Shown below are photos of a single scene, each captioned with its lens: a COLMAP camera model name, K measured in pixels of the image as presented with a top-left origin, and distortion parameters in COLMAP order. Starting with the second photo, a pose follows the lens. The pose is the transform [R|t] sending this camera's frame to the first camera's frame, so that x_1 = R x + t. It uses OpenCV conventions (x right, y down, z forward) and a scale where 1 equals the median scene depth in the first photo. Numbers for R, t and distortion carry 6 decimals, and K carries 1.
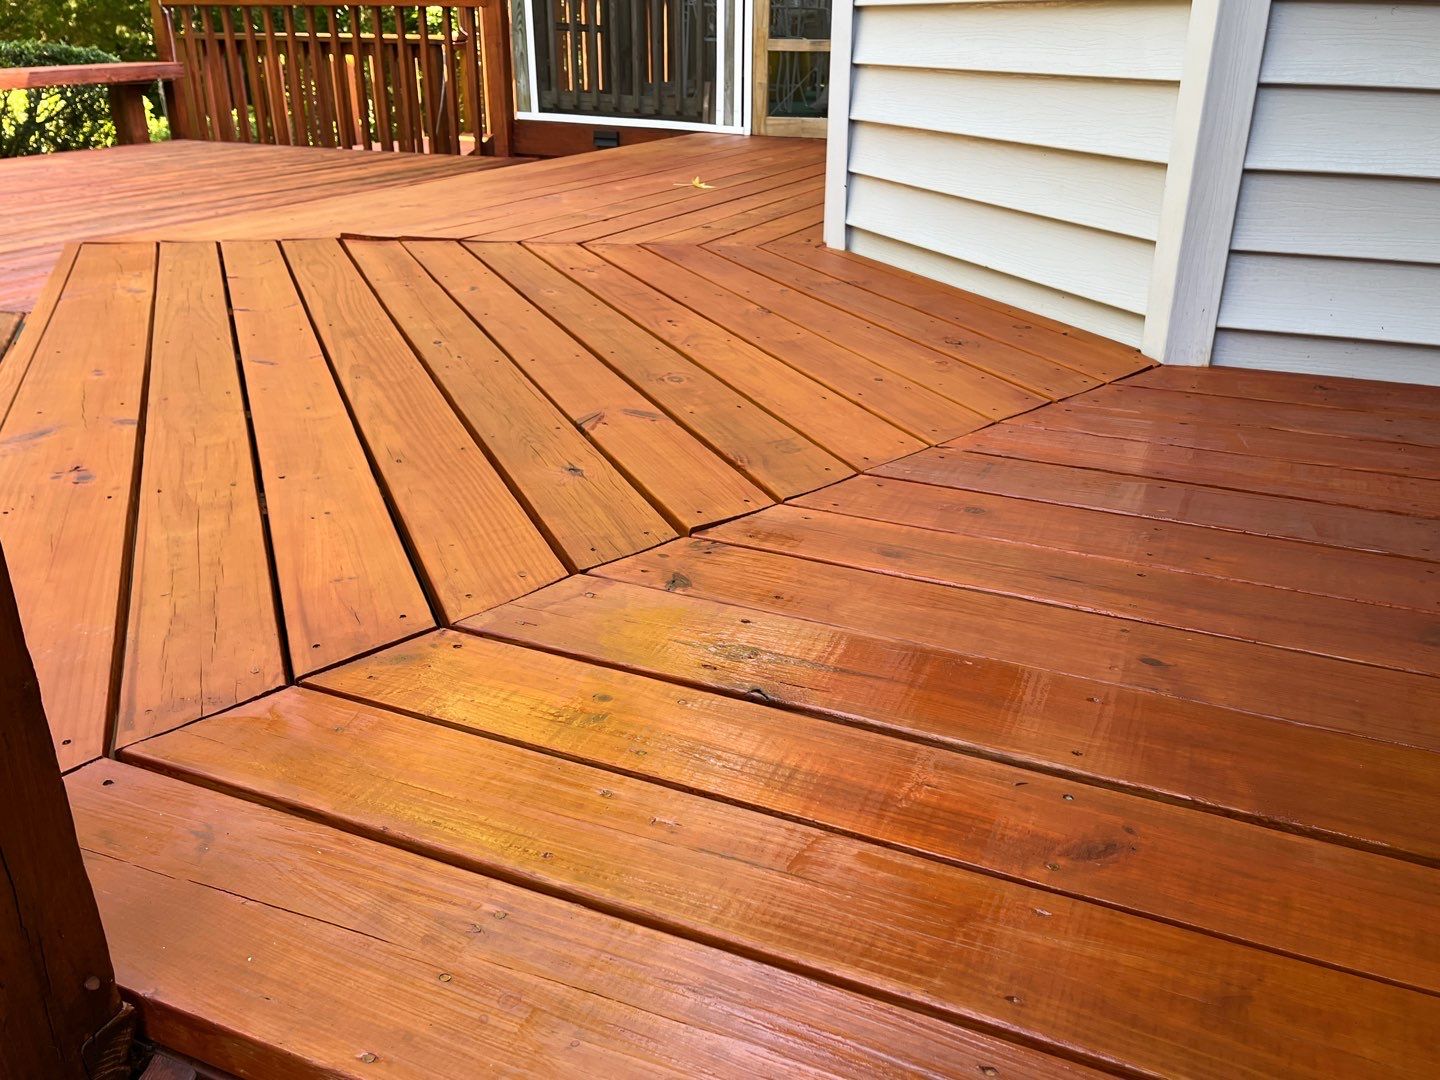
lens RADIAL K [[1206.2, 0, 727.4], [0, 1206.2, 548.6], [0, 0, 1]] dist [0.007194, -0.000384]
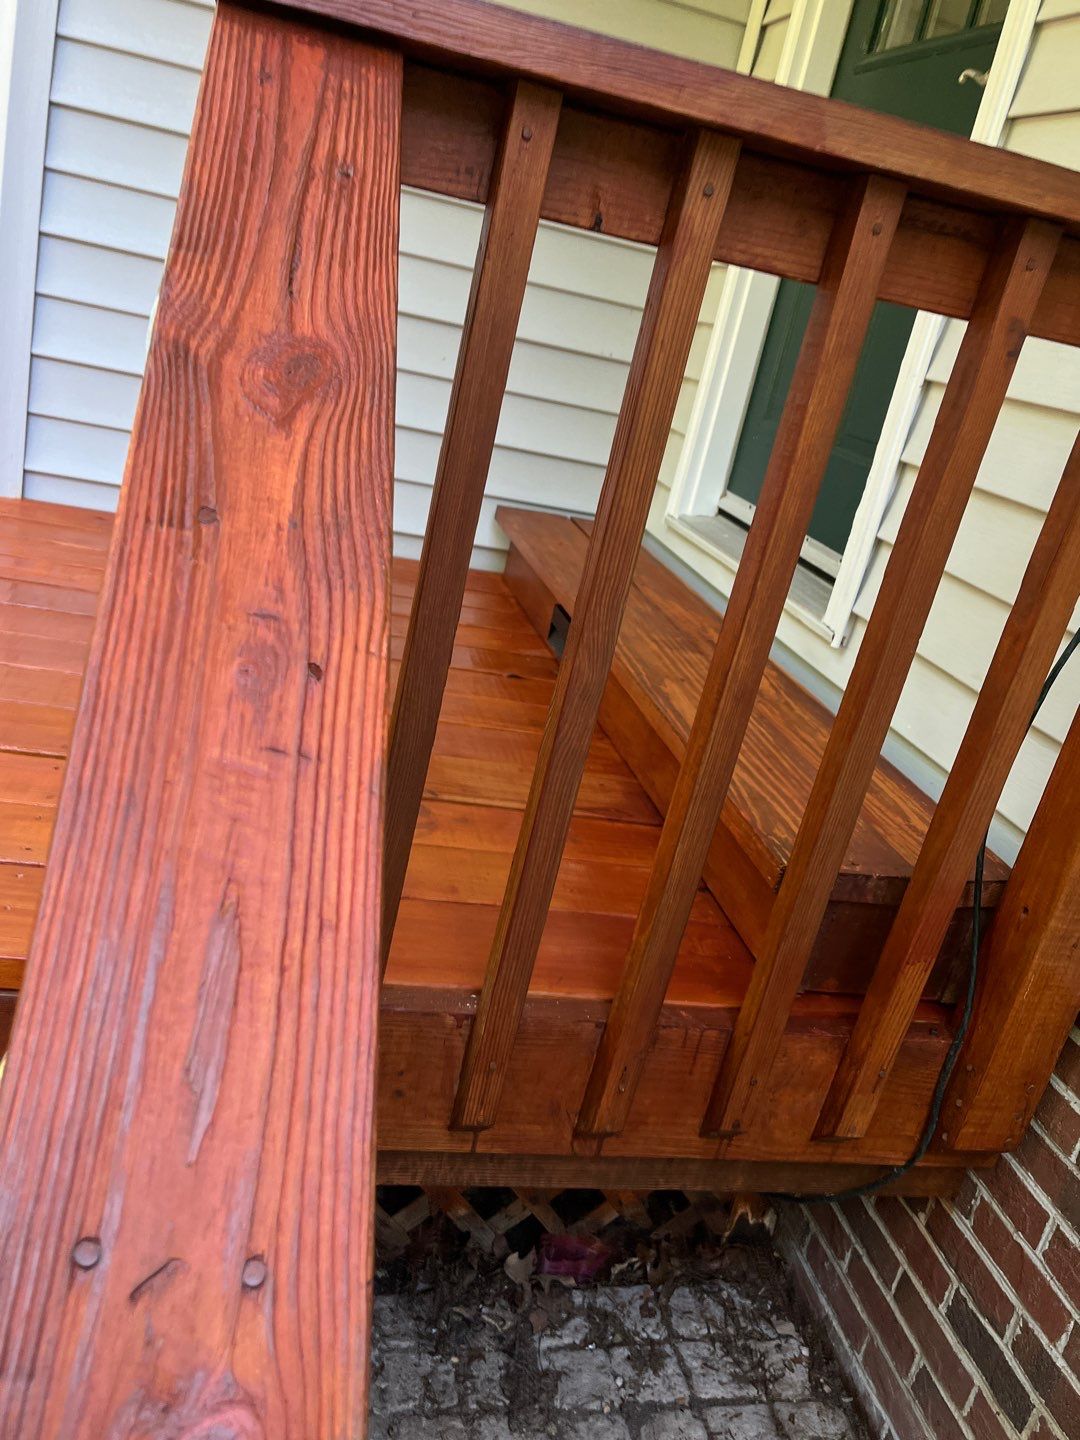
lens RADIAL K [[1241.5, 0, 531.0], [0, 1241.5, 714.4], [0, 0, 1]] dist [0.013811, -0.029777]
pose [[0.789979, -0.031956, 0.612300, 0.004895], [0.033203, 0.999405, 0.009322, 0.084879], [-0.612234, 0.012966, 0.790570, -0.383983]]
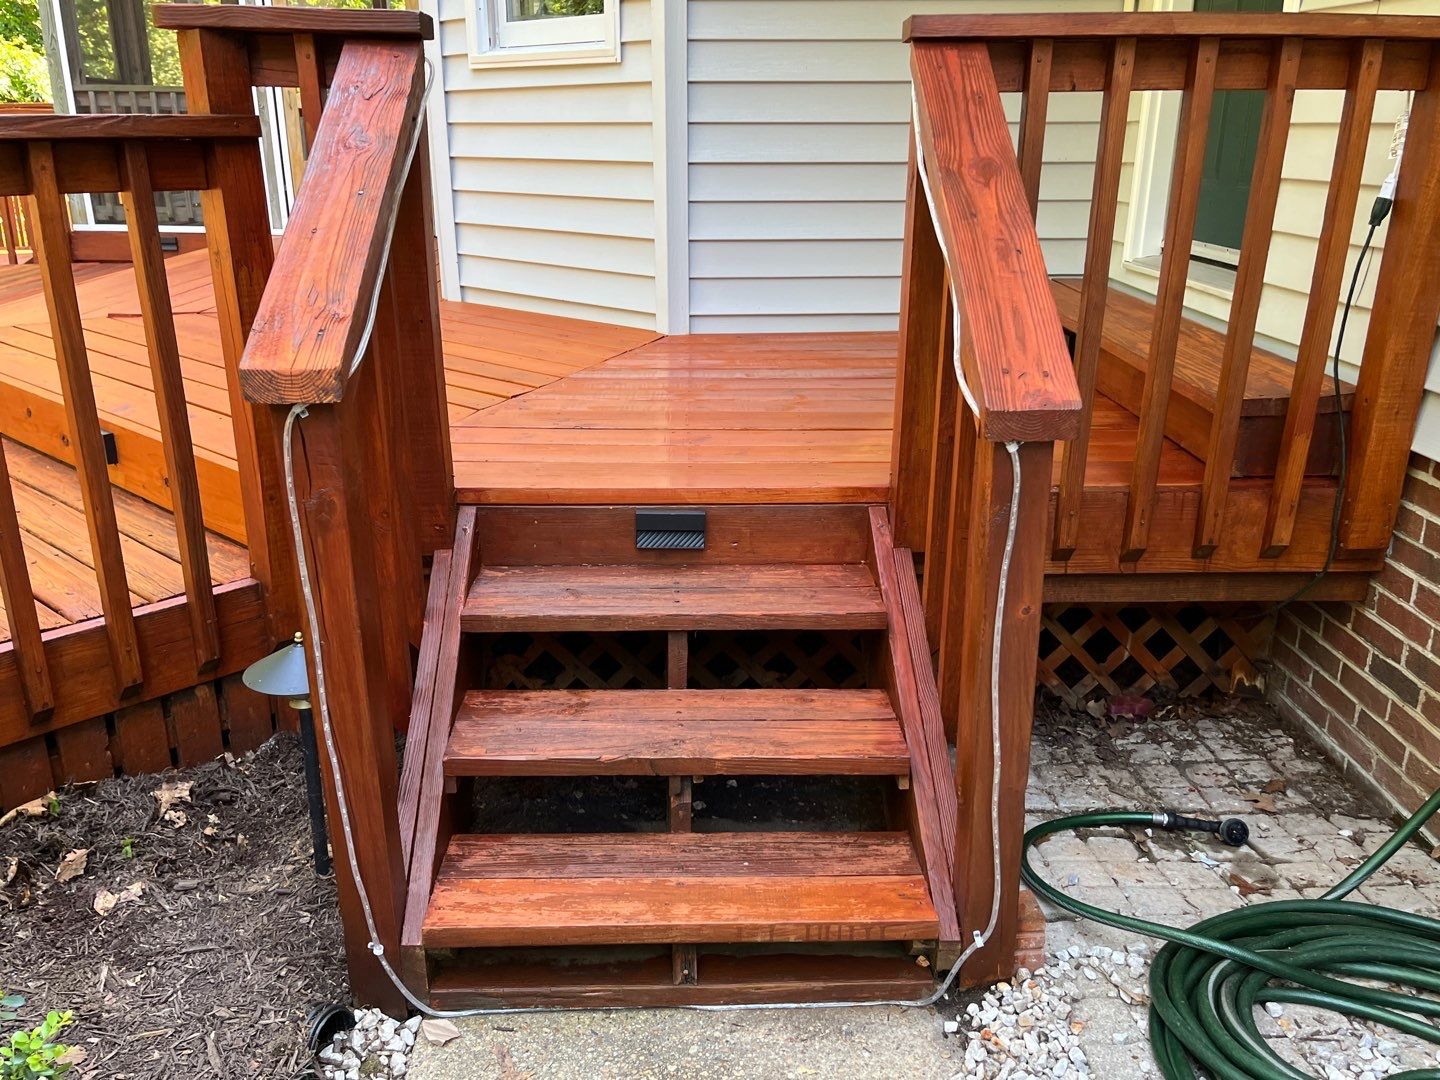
lens RADIAL K [[1206.2, 0, 686.6], [0, 1206.2, 565.9], [0, 0, 1]] dist [0.007194, -0.000384]
pose [[0.909391, -0.145849, 0.389533, -0.445597], [0.168544, 0.985389, -0.024528, 0.276494], [-0.380265, 0.087959, 0.920686, -0.820242]]
